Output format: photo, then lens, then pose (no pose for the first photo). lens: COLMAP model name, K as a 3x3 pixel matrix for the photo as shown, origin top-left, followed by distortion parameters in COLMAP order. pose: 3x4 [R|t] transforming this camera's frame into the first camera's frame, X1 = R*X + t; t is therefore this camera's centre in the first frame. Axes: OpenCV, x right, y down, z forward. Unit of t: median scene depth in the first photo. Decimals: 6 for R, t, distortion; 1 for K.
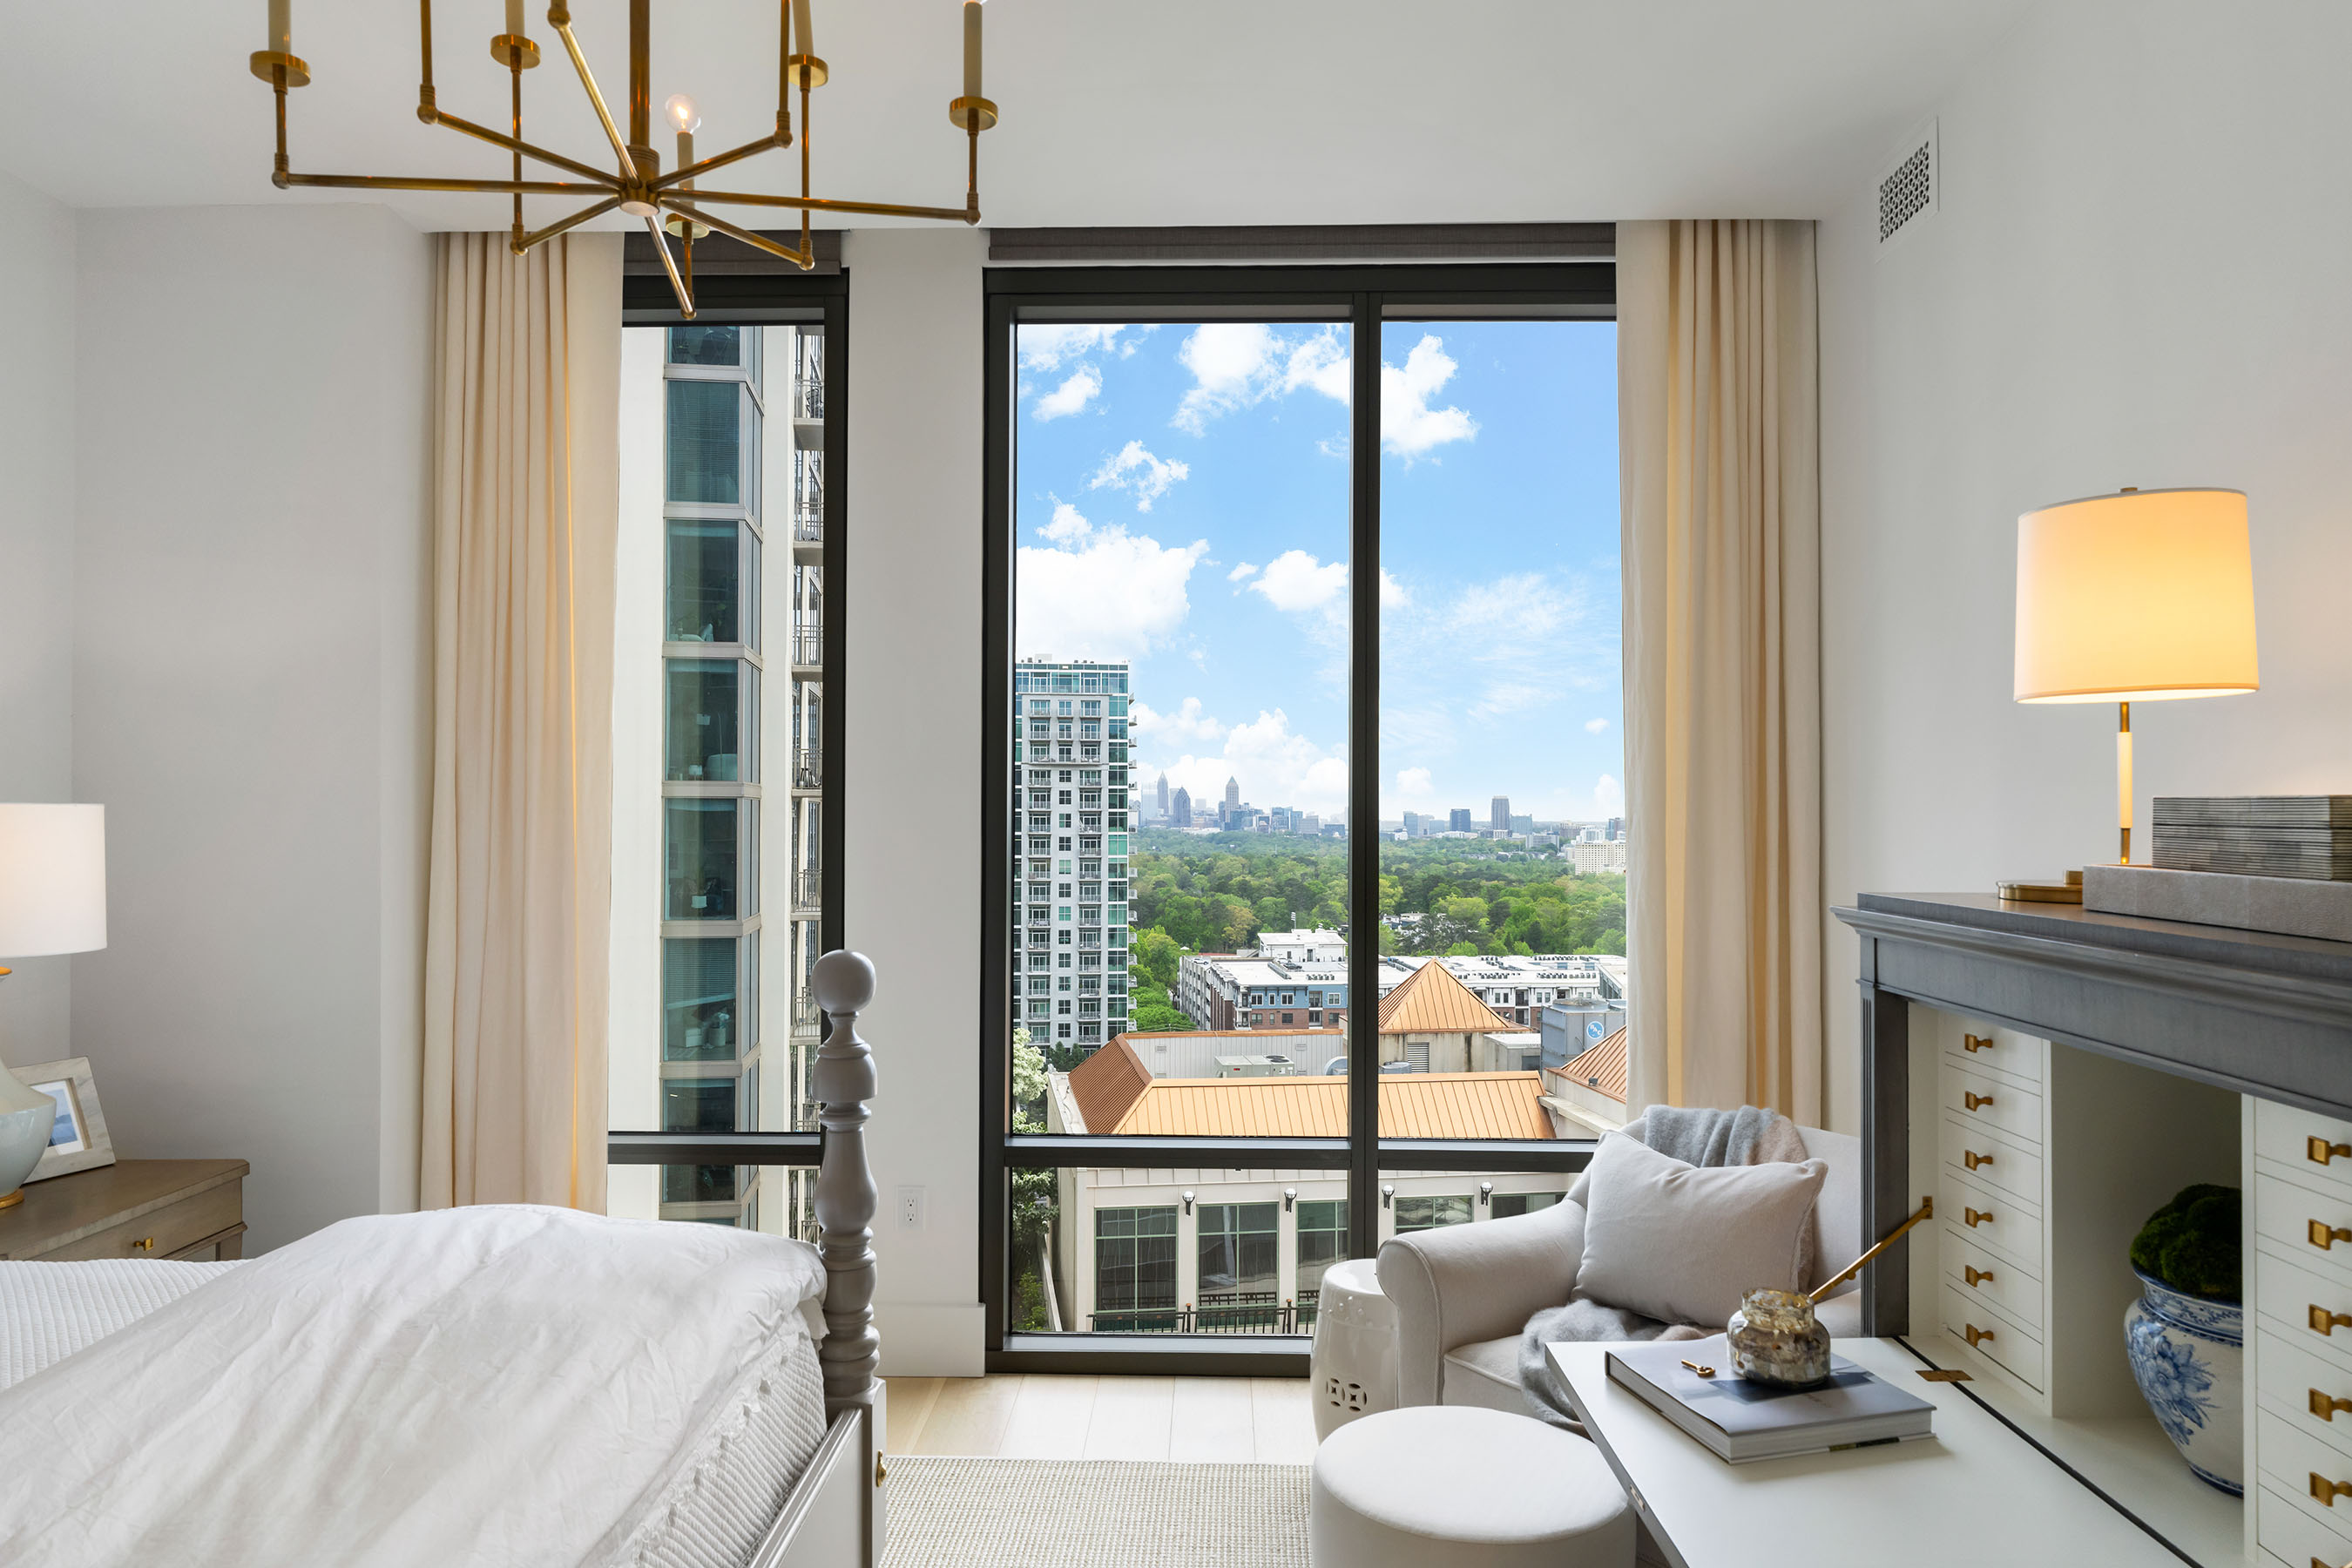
lens RADIAL K [[1491.0, 0, 1165.4], [0, 1491.0, 799.6], [0, 0, 1]] dist [0.003354, -0.000951]
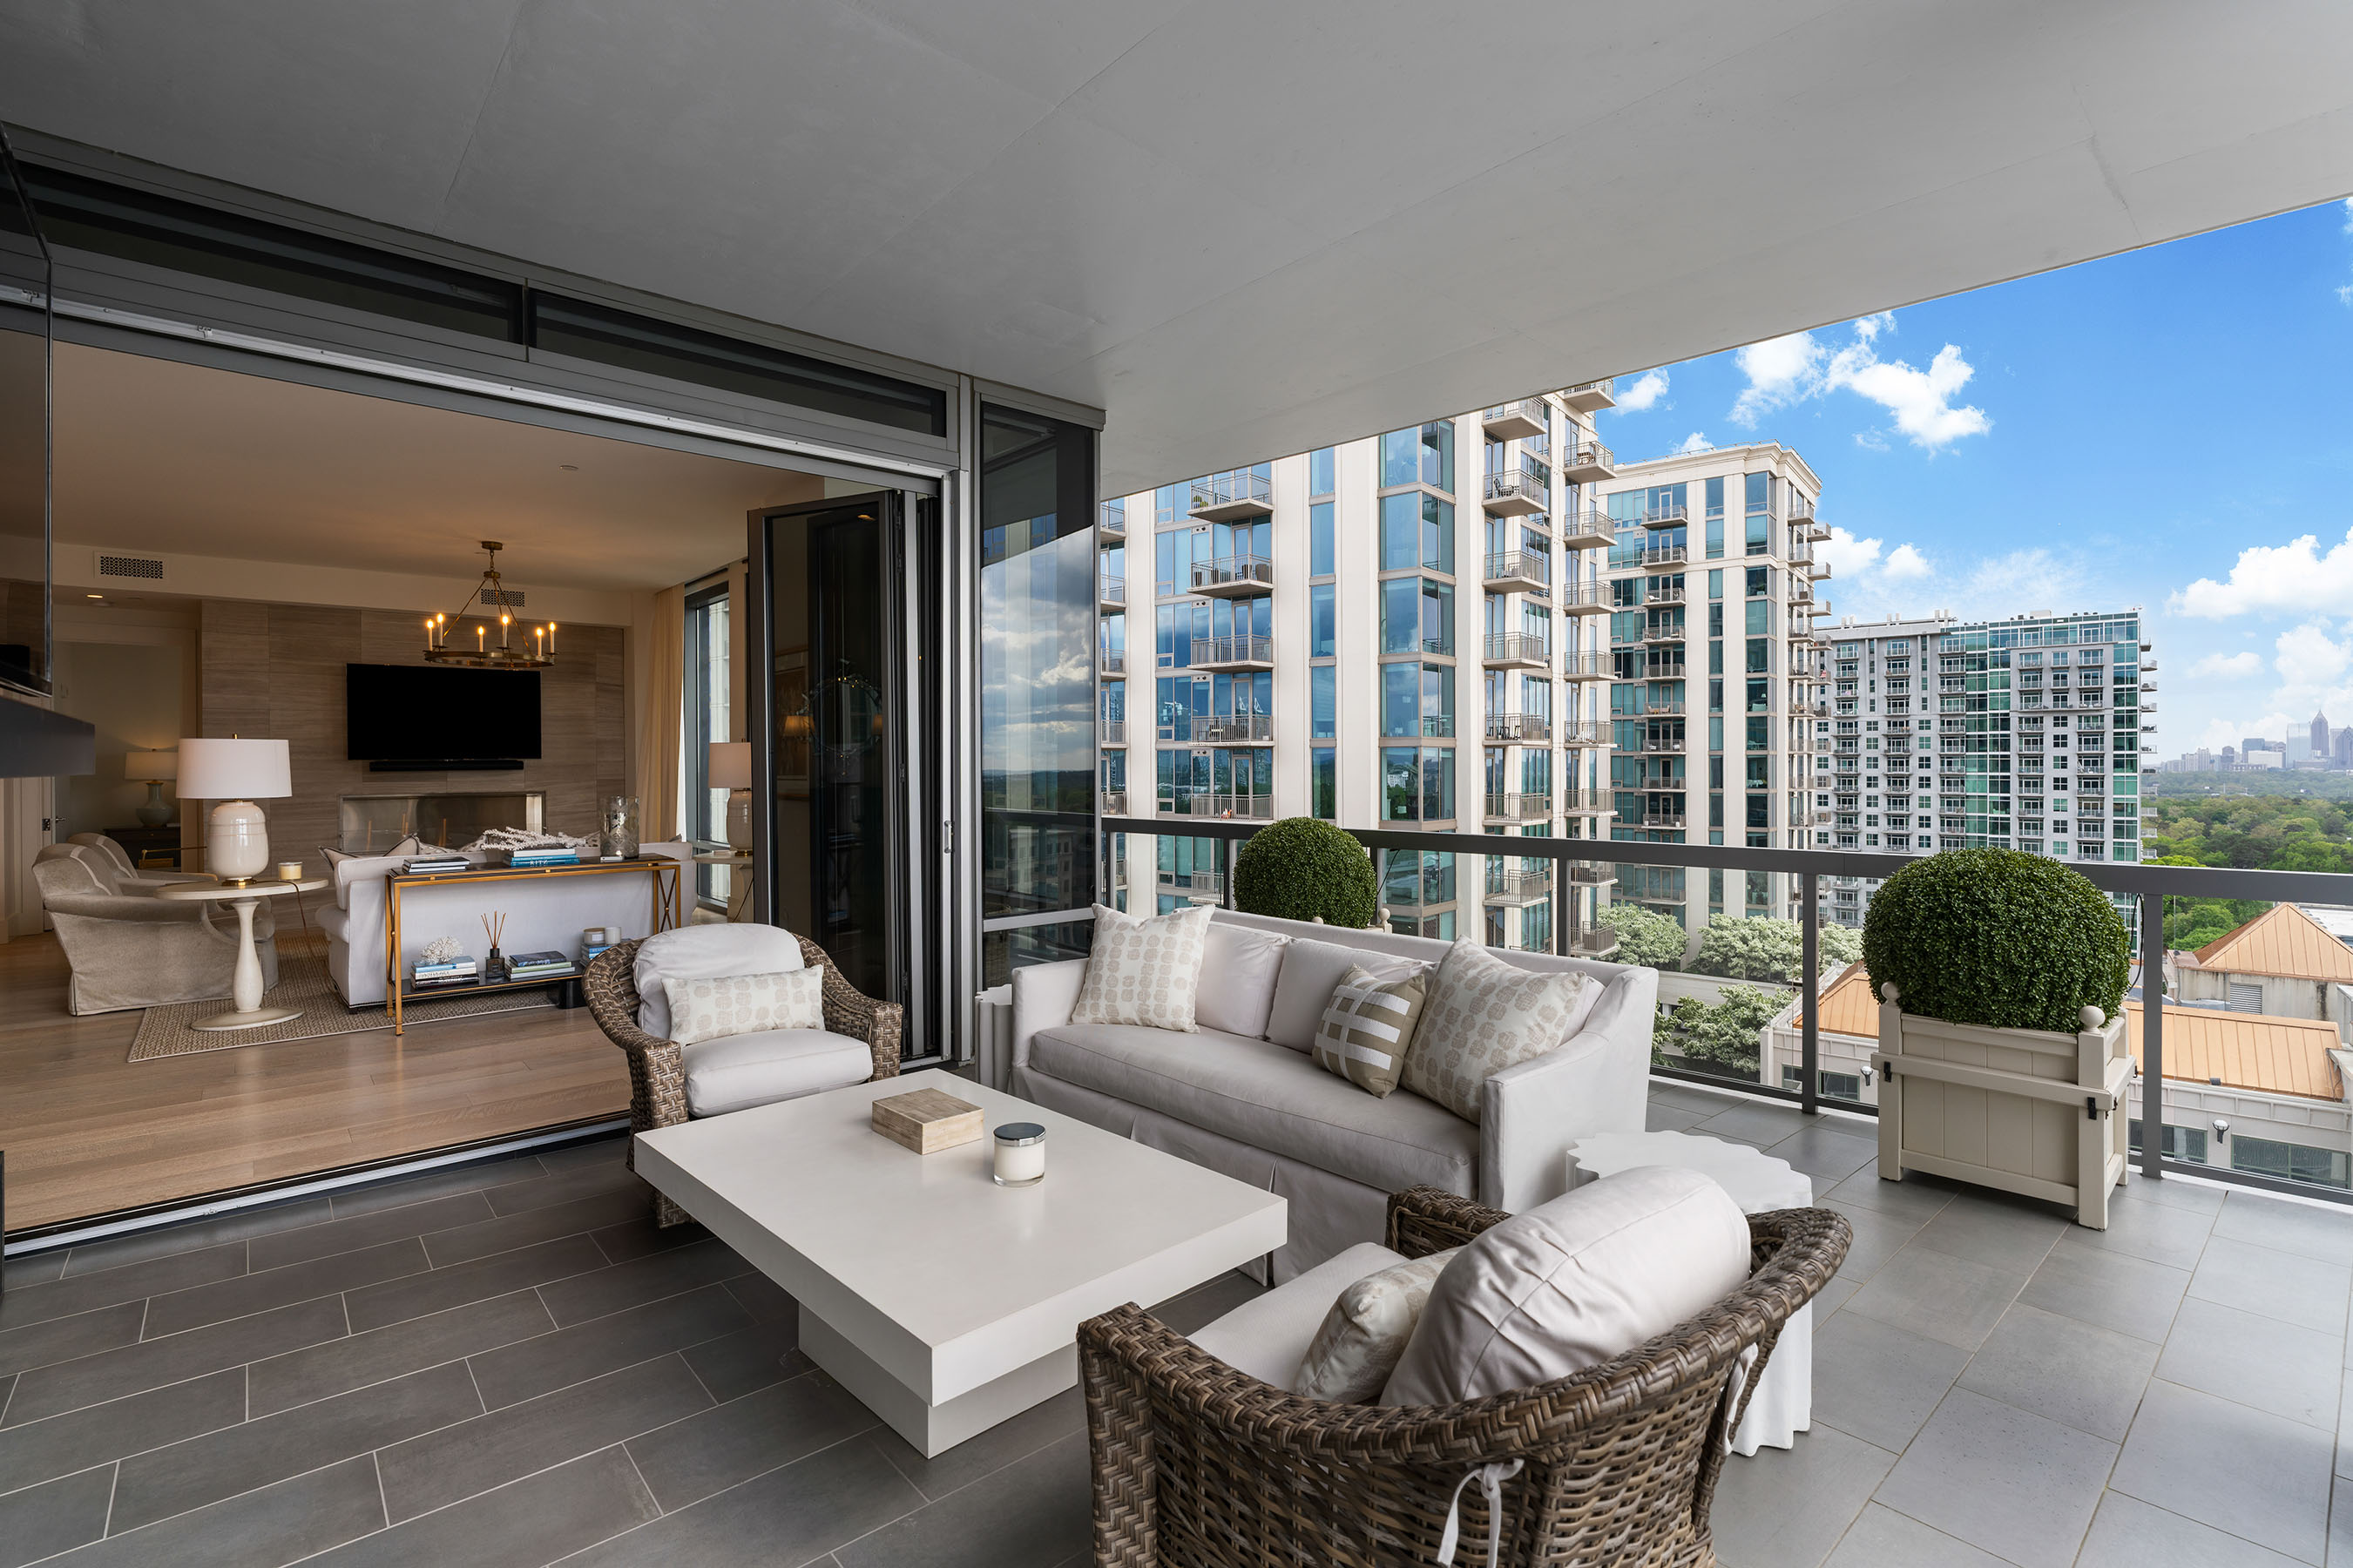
lens RADIAL K [[1075.1, 0, 1180.1], [0, 1075.1, 760.1], [0, 0, 1]] dist [-0.003650, 0.000623]
pose [[0.671585, -0.001150, -0.740926, 1.616111], [0.009232, 0.999934, 0.006816, 0.023056], [0.740870, -0.011418, 0.671552, 0.009893]]
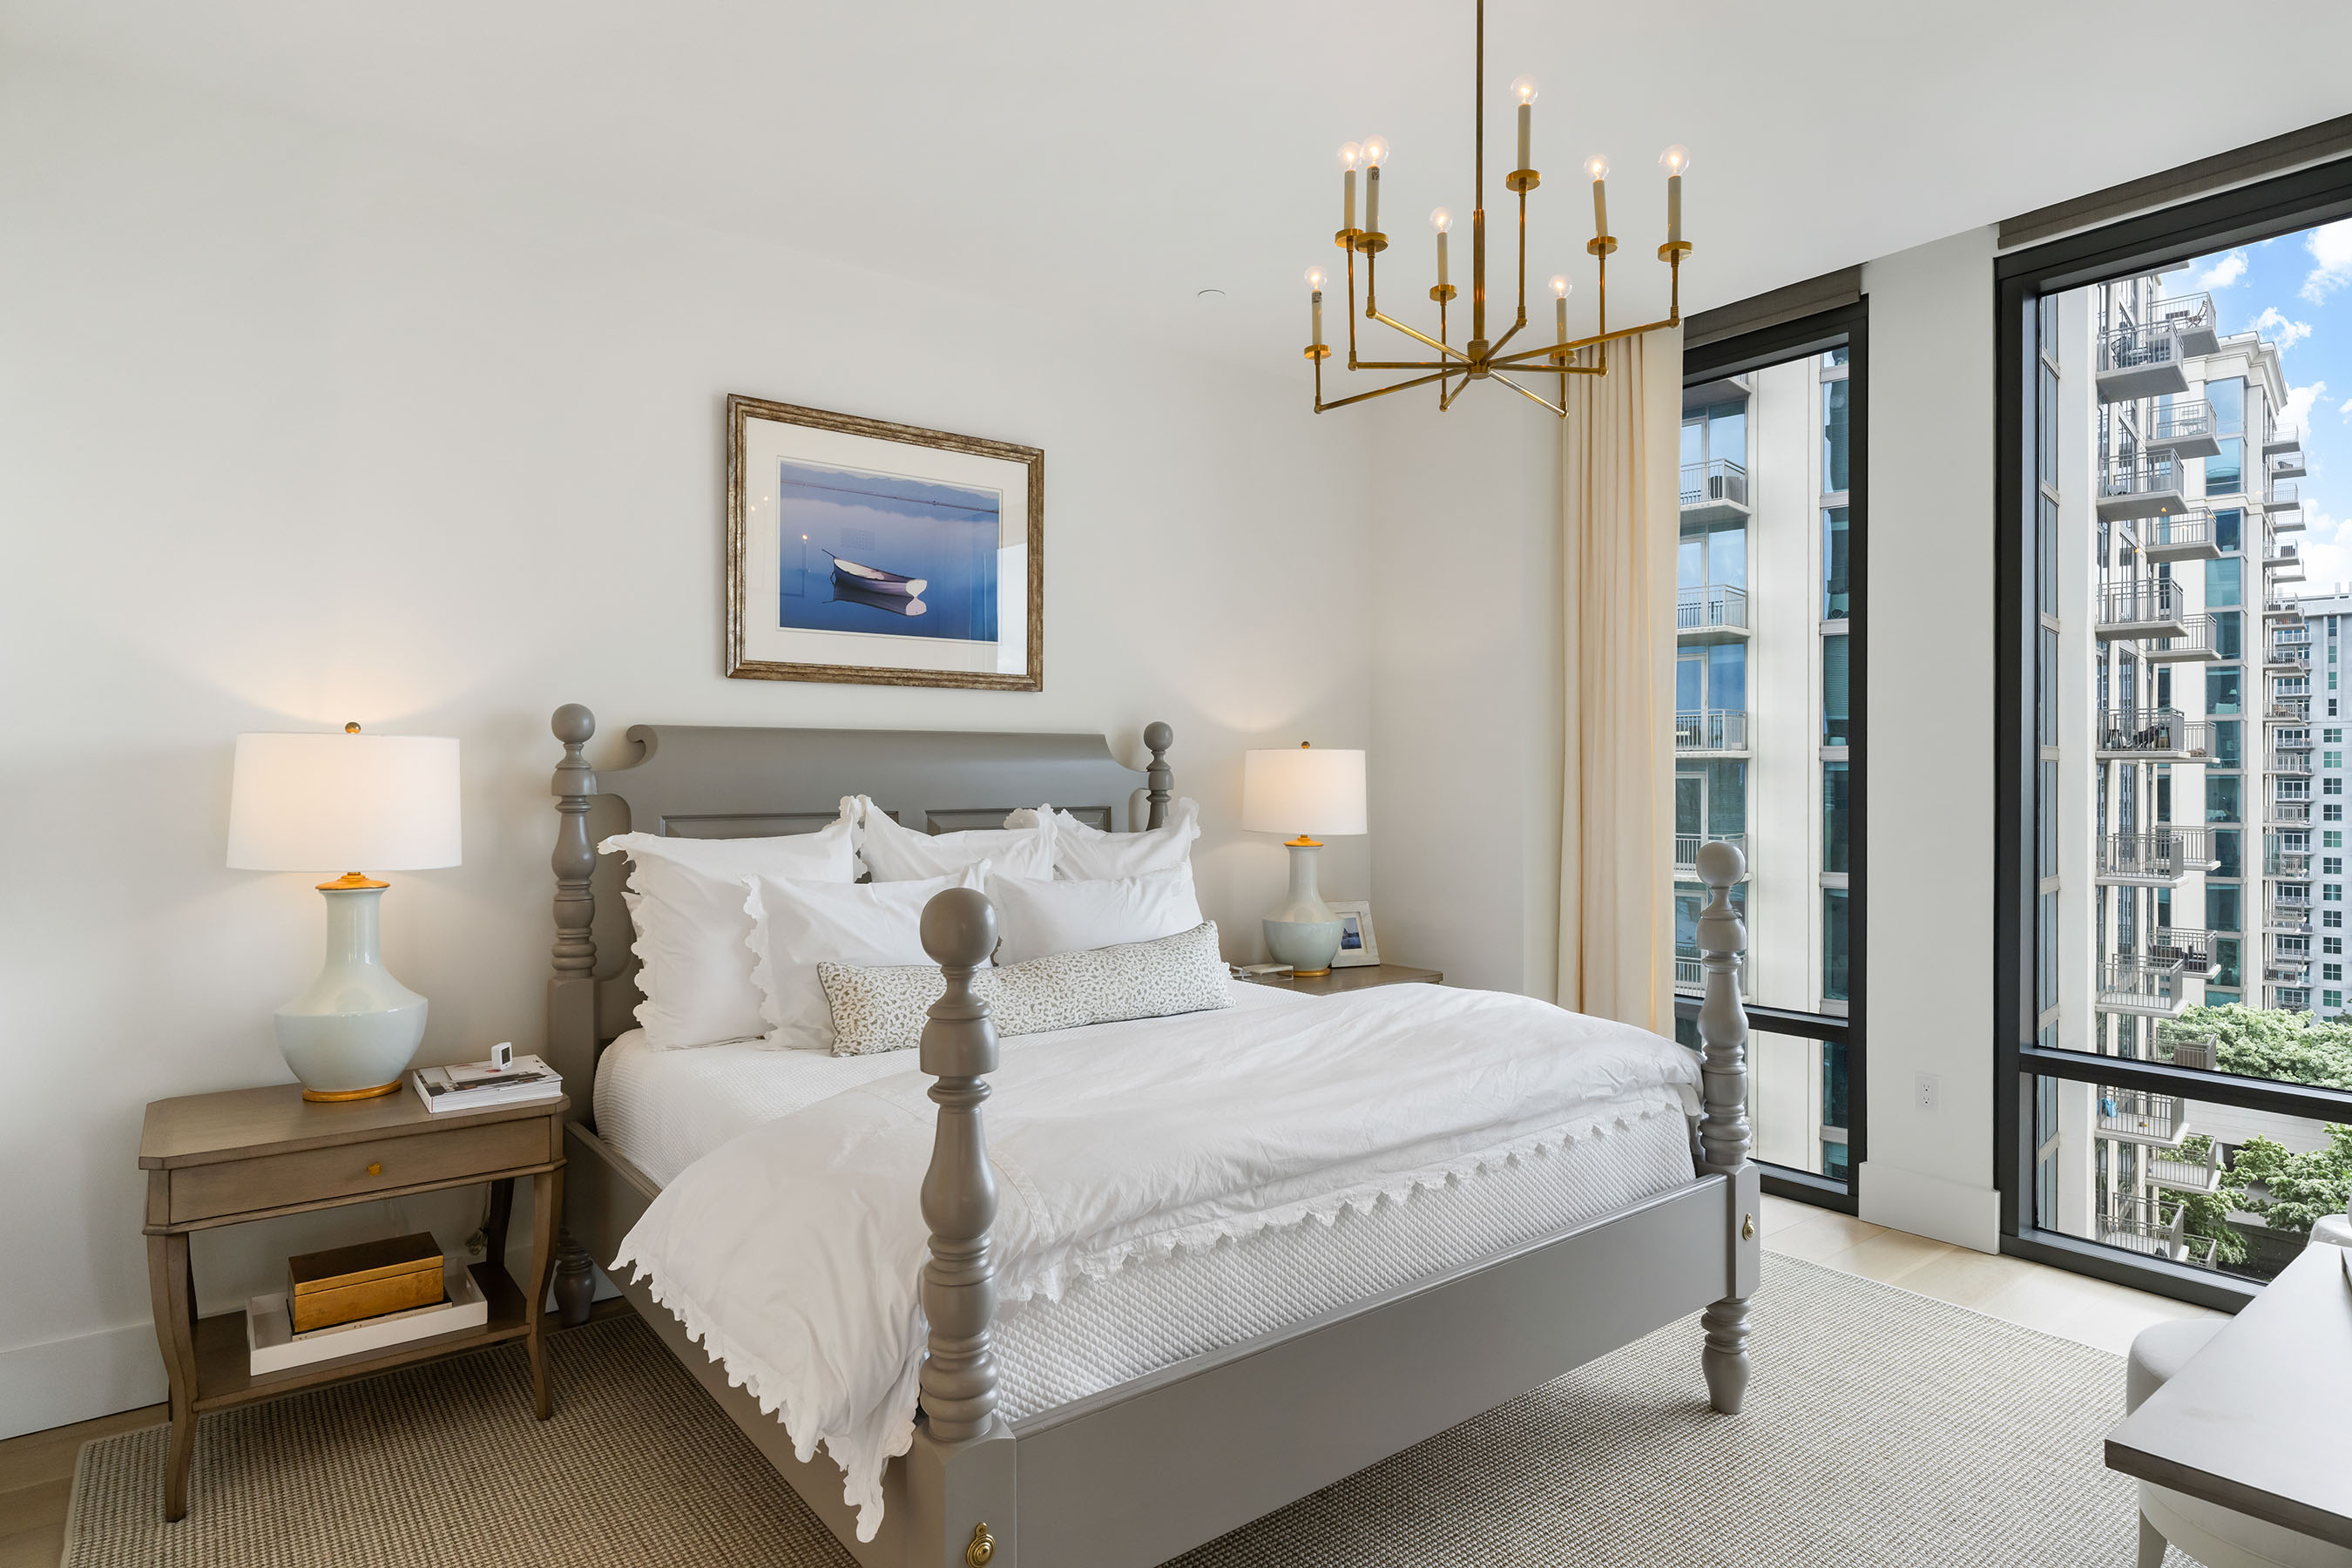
lens RADIAL K [[1291.5, 0, 1171.4], [0, 1291.5, 771.9], [0, 0, 1]] dist [-0.000775, 0.000085]
pose [[0.628158, -0.004667, -0.778071, 0.236520], [0.007248, 0.999974, -0.000146, 0.021164], [0.778052, -0.005548, 0.628176, -0.080477]]
